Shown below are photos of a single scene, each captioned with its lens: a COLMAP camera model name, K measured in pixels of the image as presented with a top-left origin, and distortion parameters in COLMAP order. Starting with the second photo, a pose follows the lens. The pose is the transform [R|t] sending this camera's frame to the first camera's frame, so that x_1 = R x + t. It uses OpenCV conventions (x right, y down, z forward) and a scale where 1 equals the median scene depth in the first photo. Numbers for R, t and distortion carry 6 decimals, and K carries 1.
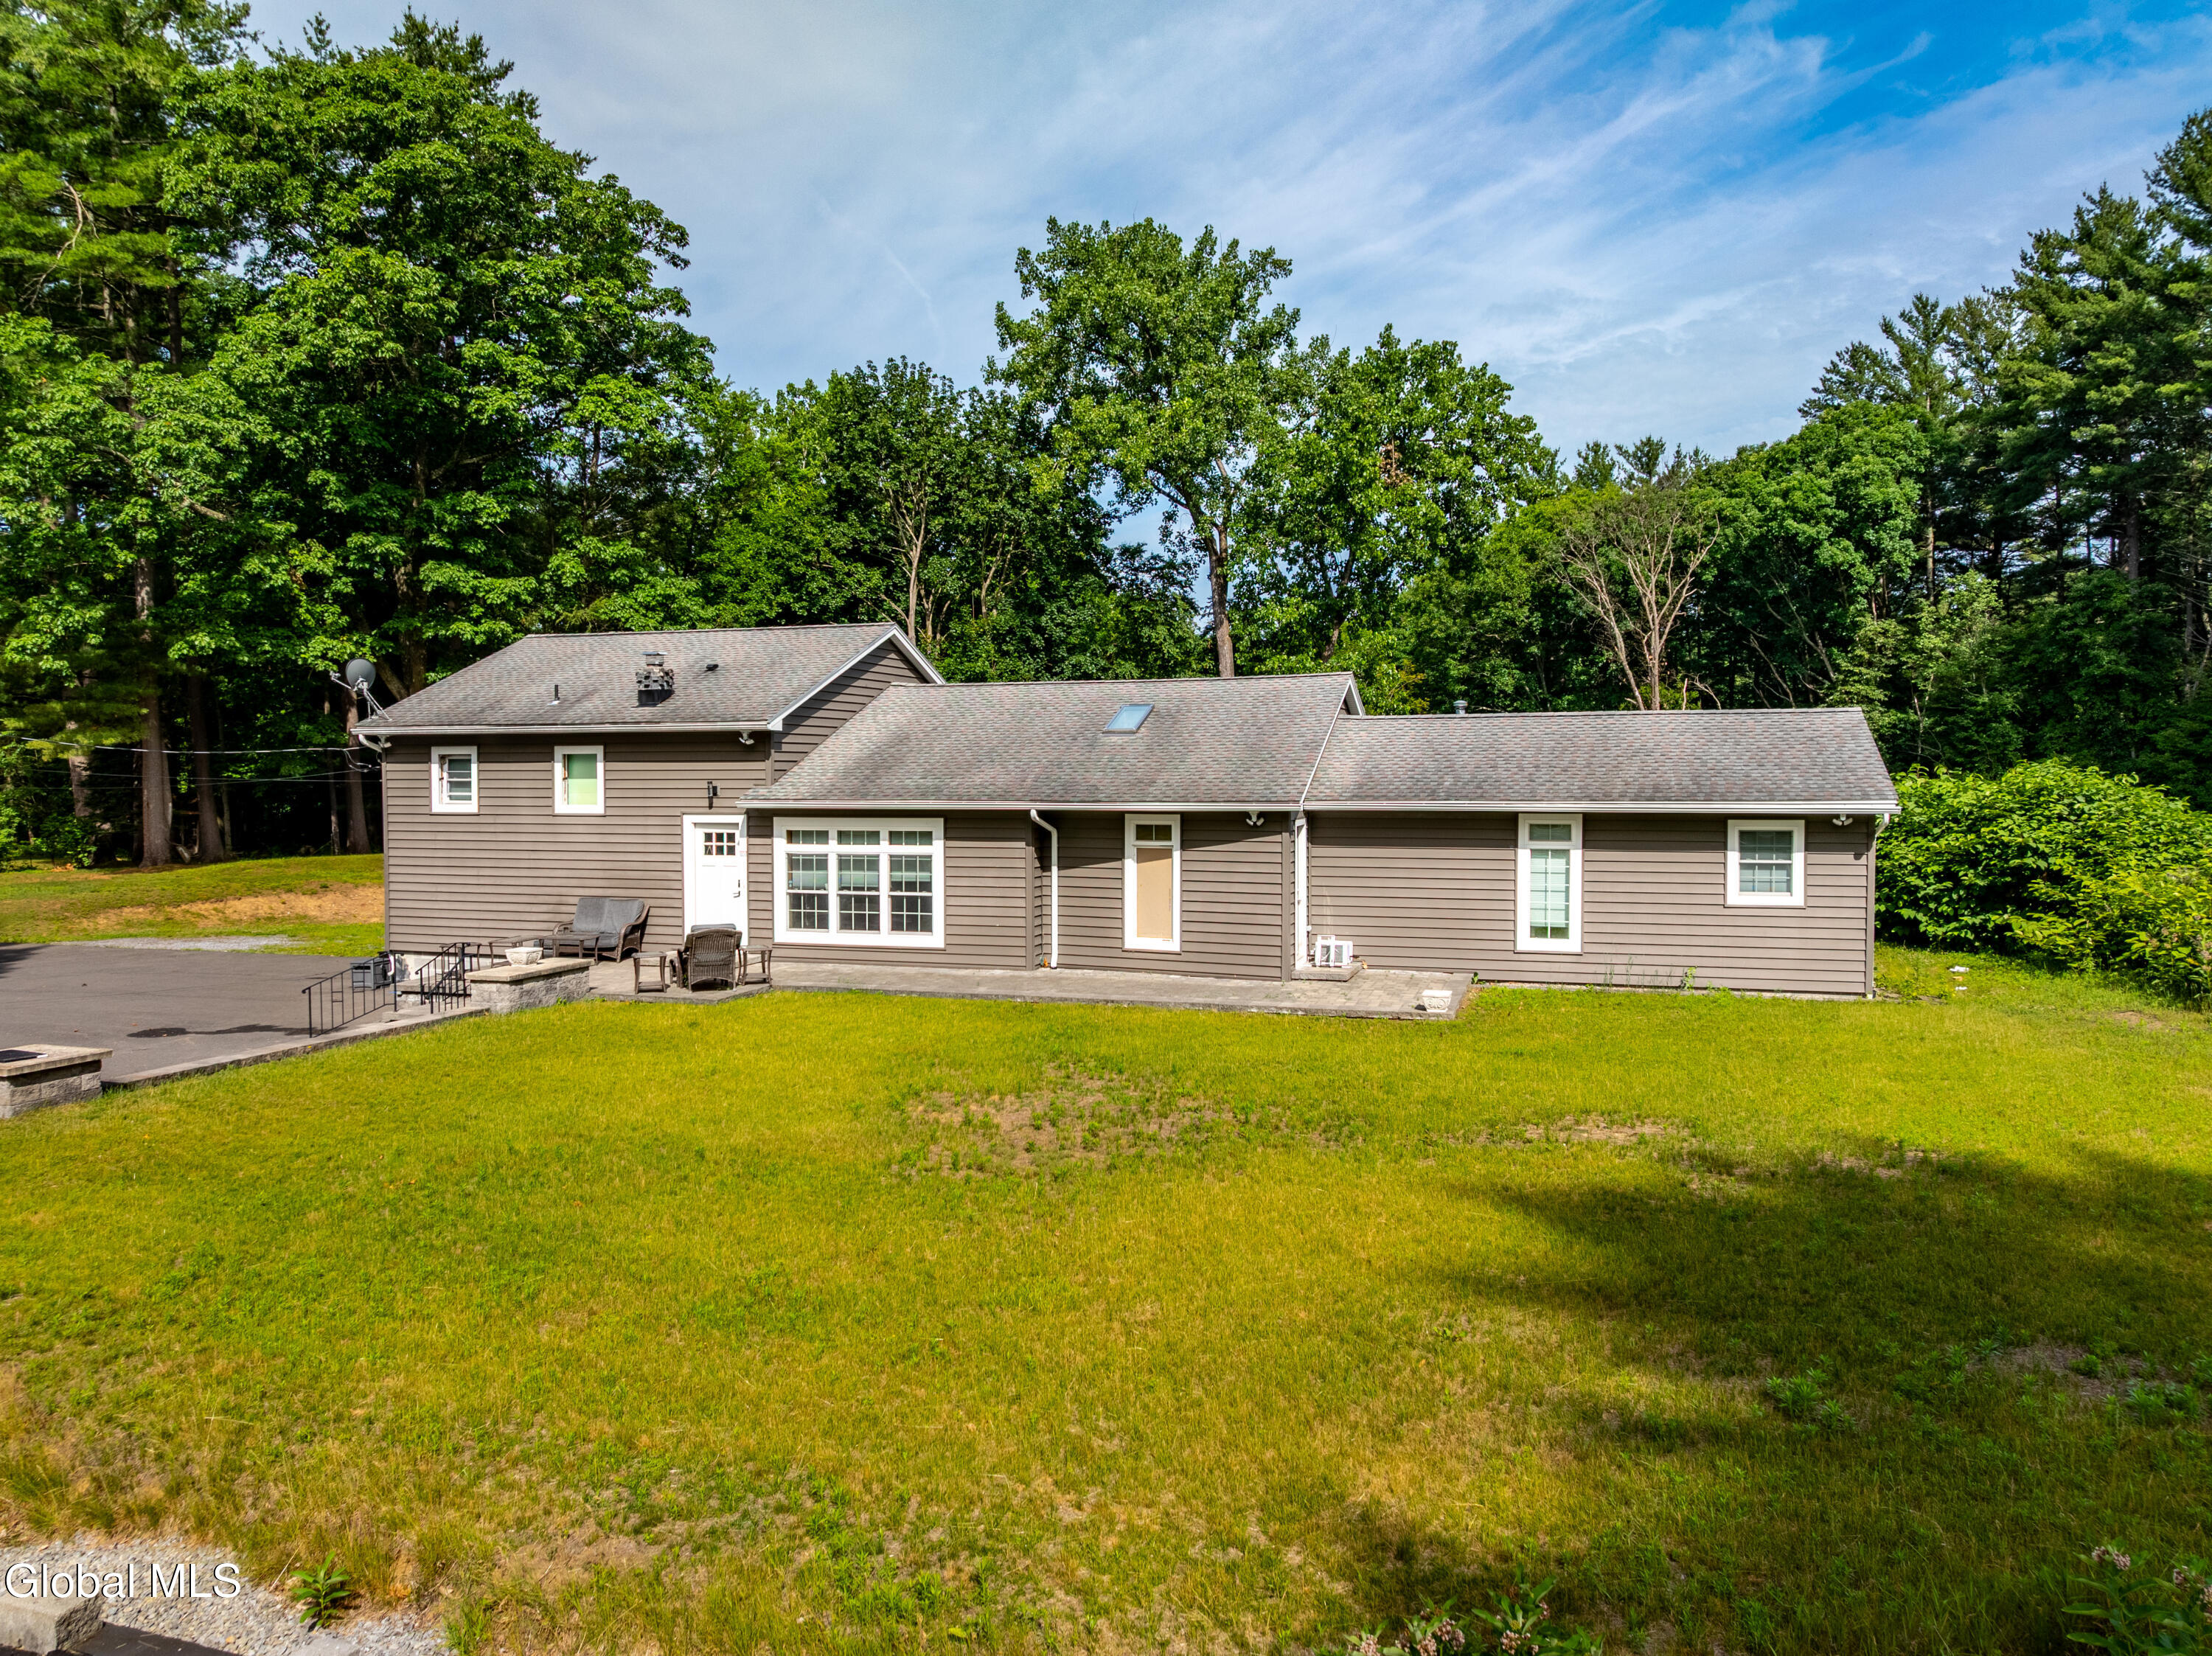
lens RADIAL K [[1584.6, 0, 1200.7], [0, 1584.6, 798.4], [0, 0, 1]] dist [-0.023267, -0.005235]
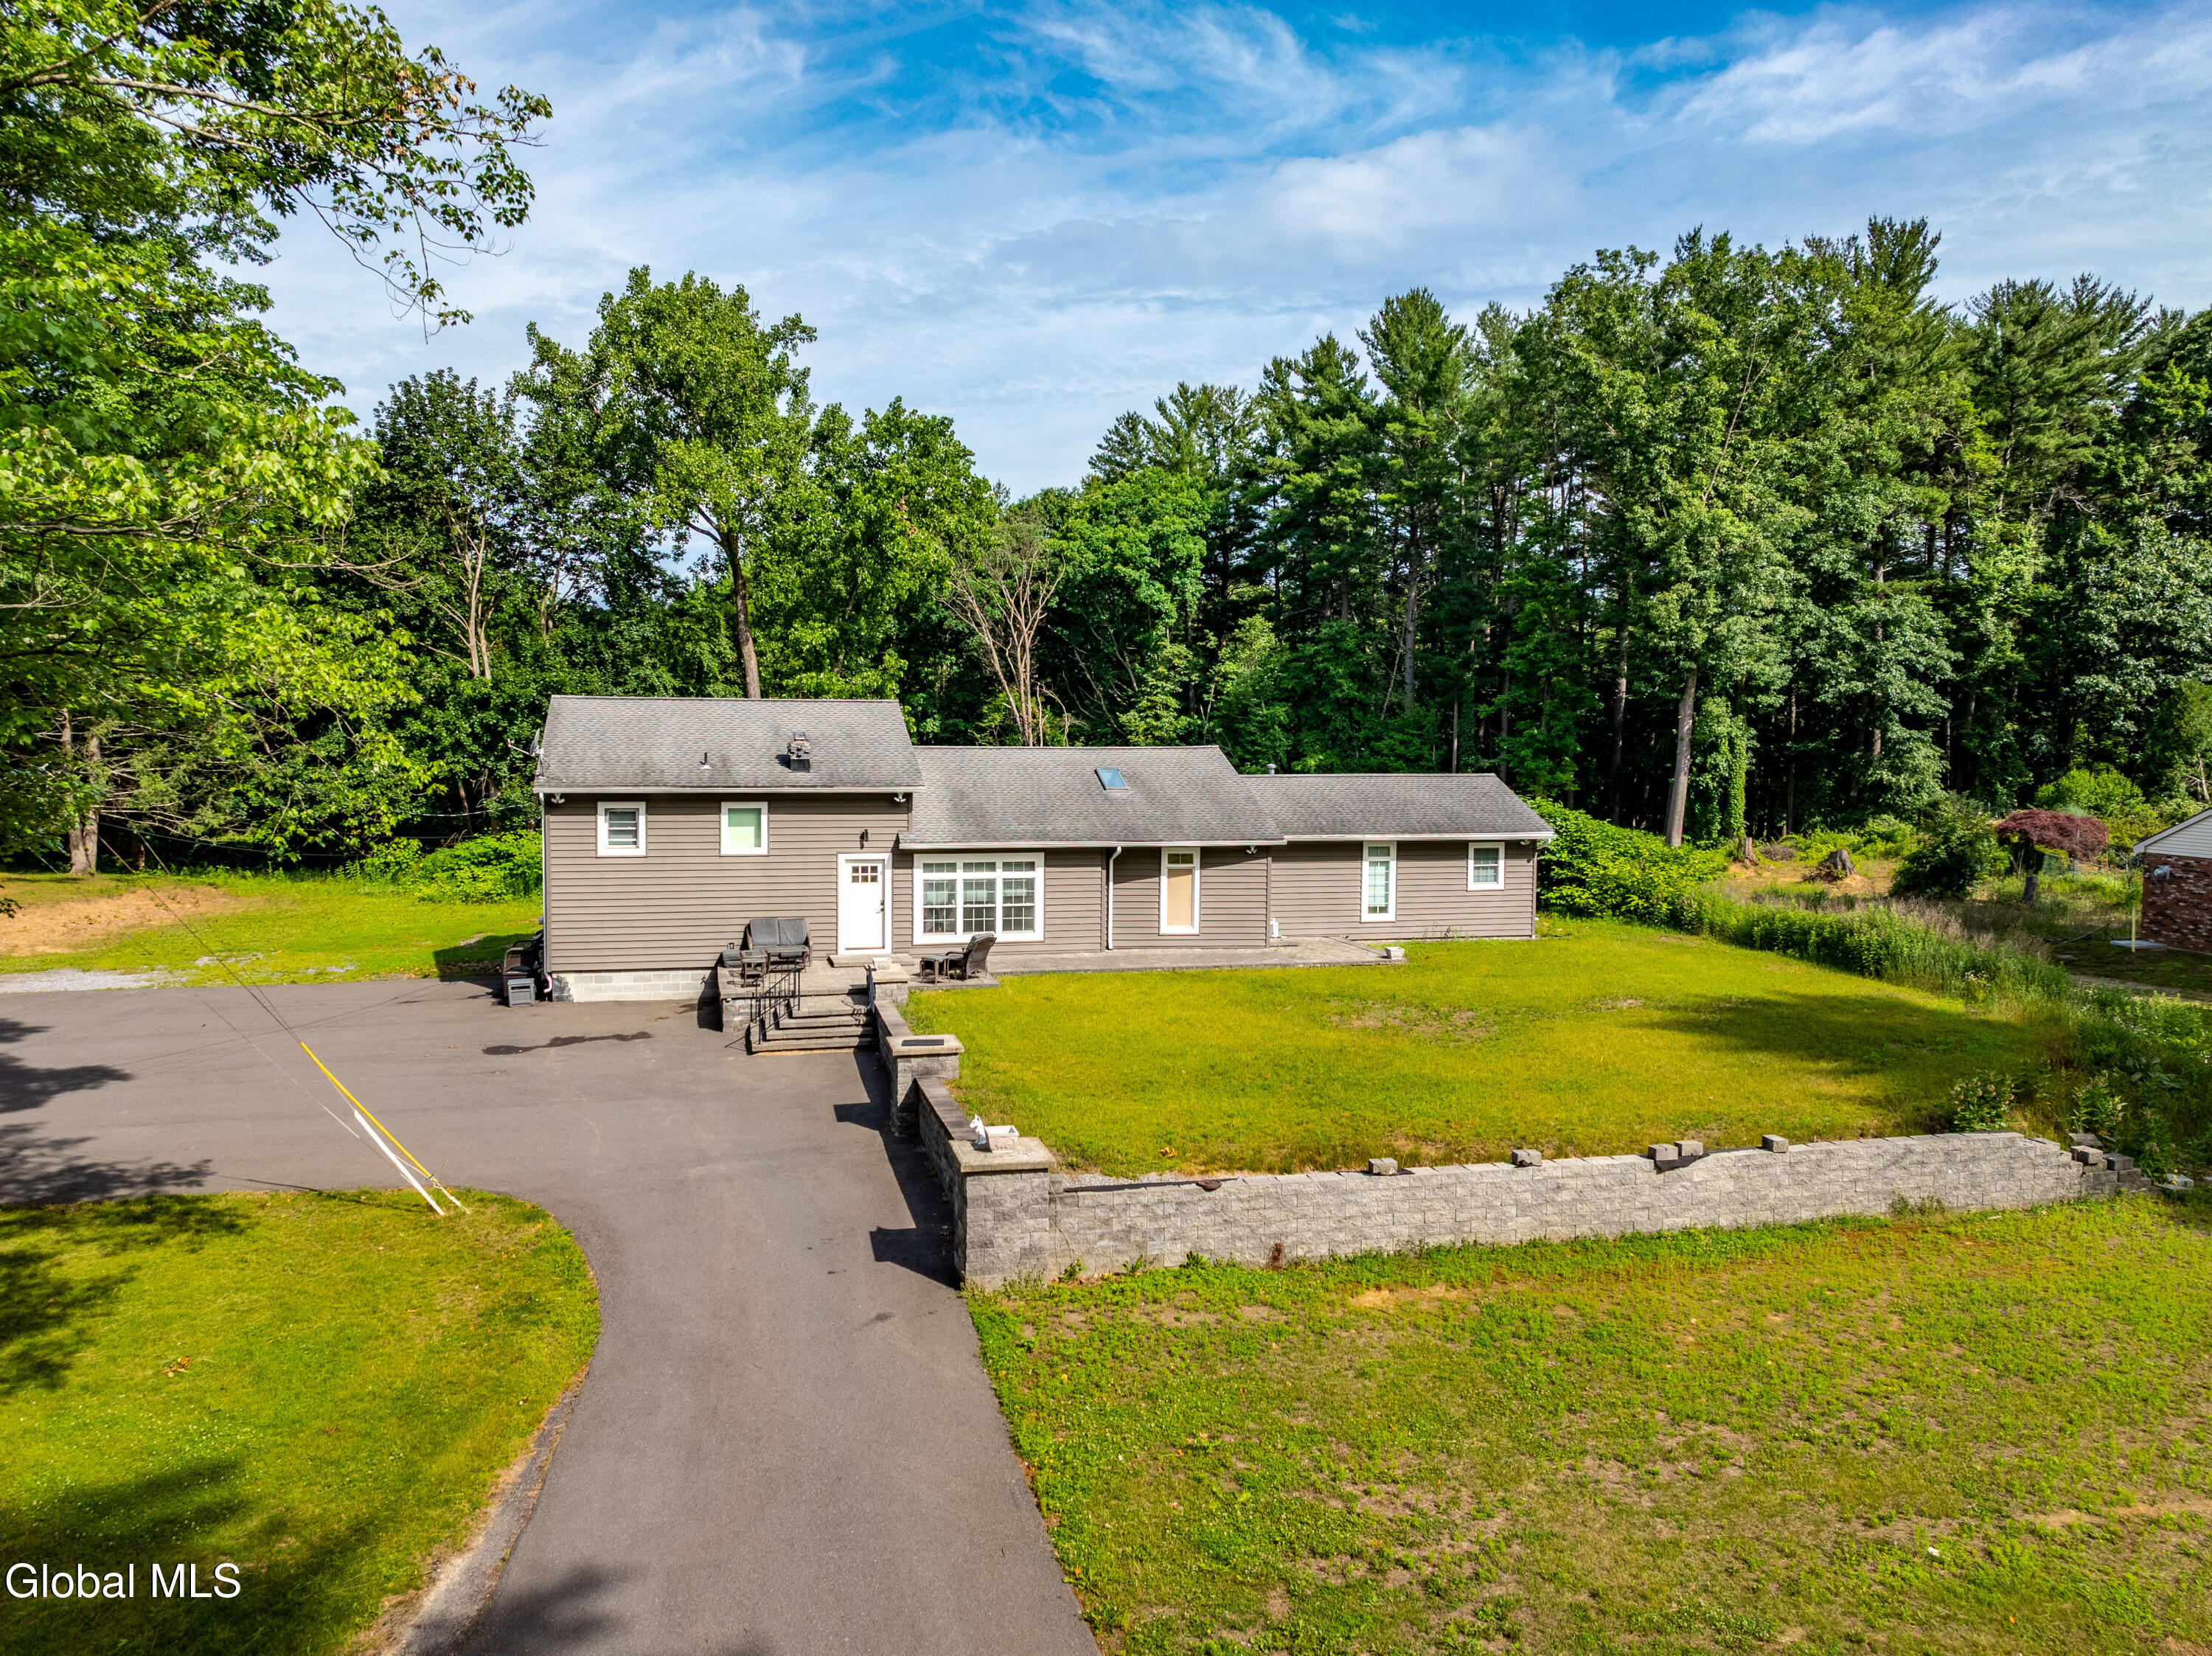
lens RADIAL K [[1584.6, 0, 1200.7], [0, 1584.6, 798.4], [0, 0, 1]] dist [-0.023267, -0.005235]
pose [[0.837877, -0.010971, 0.545749, -0.808153], [-0.005328, 0.999586, 0.028275, -0.076870], [-0.545833, -0.026598, 0.837472, -0.299642]]
